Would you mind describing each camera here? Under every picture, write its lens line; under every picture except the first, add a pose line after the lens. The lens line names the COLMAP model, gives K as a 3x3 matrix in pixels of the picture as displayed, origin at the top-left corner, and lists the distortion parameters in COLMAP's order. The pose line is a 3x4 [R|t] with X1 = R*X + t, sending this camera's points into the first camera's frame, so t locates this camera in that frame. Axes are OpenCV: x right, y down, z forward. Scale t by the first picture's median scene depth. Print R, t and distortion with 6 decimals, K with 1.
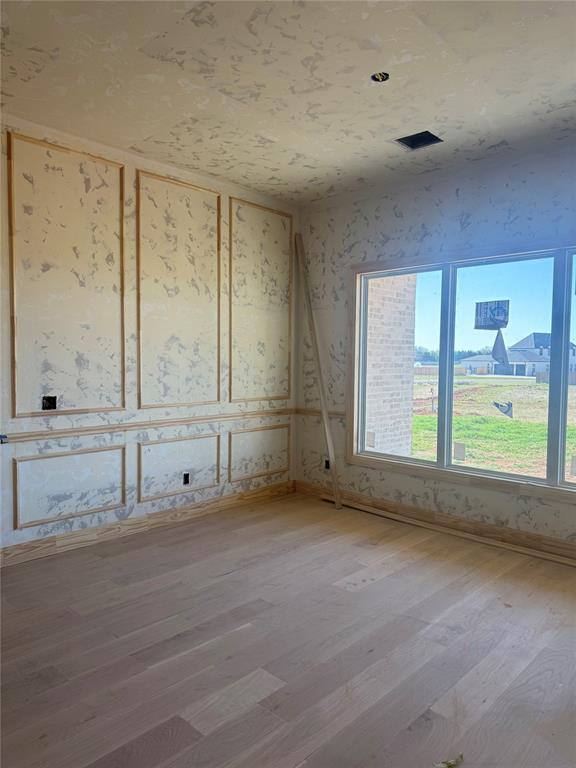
lens RADIAL K [[535.8, 0, 283.1], [0, 535.8, 384.3], [0, 0, 1]] dist [0.108051, -0.153633]
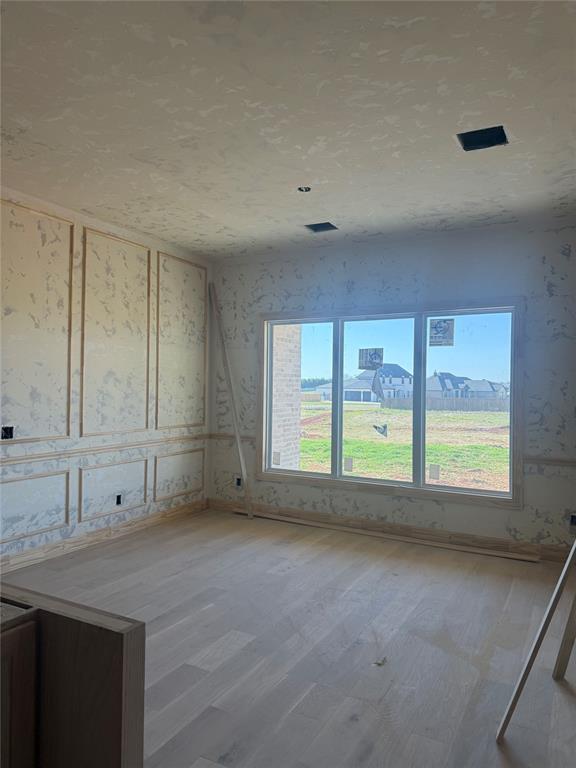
lens RADIAL K [[535.8, 0, 283.1], [0, 535.8, 384.3], [0, 0, 1]] dist [0.108051, -0.153633]
pose [[0.966470, 0.003349, 0.256758, -0.145307], [0.009354, 0.998792, -0.048239, -0.004621], [-0.256609, 0.049023, 0.965271, -0.182010]]
